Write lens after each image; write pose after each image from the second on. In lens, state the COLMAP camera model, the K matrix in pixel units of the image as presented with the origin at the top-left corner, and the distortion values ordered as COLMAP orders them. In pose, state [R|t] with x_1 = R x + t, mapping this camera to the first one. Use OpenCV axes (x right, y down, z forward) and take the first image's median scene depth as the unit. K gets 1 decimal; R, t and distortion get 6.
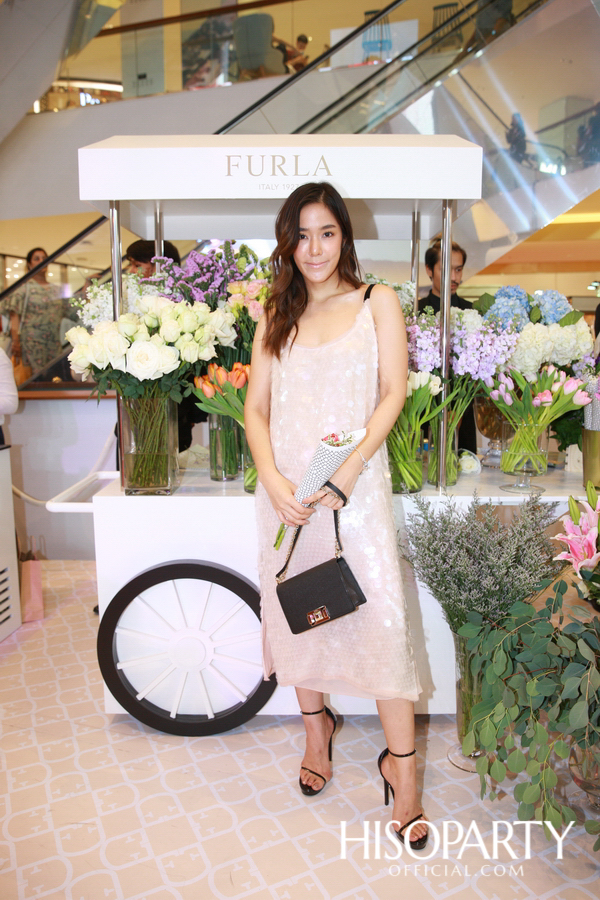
lens RADIAL K [[695.6, 0, 298.9], [0, 695.6, 453.2], [0, 0, 1]] dist [-0.052109, 0.059574]
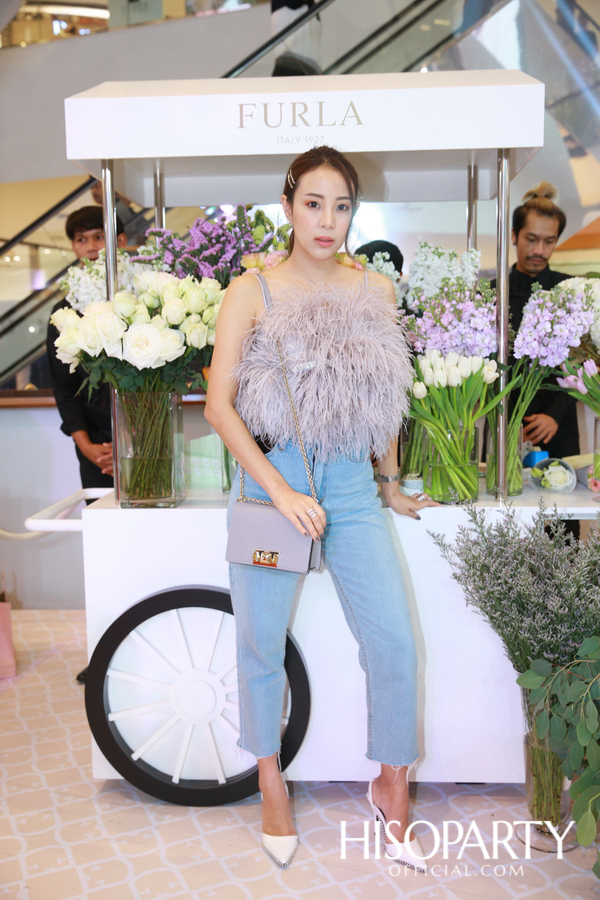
lens RADIAL K [[940.2, 0, 297.4], [0, 940.2, 452.1], [0, 0, 1]] dist [0.054918, 0.000000]
pose [[0.998633, -0.008557, -0.051568, 0.022568], [0.006058, 0.998809, -0.048412, 0.049609], [0.051921, 0.048034, 0.997495, -0.129151]]
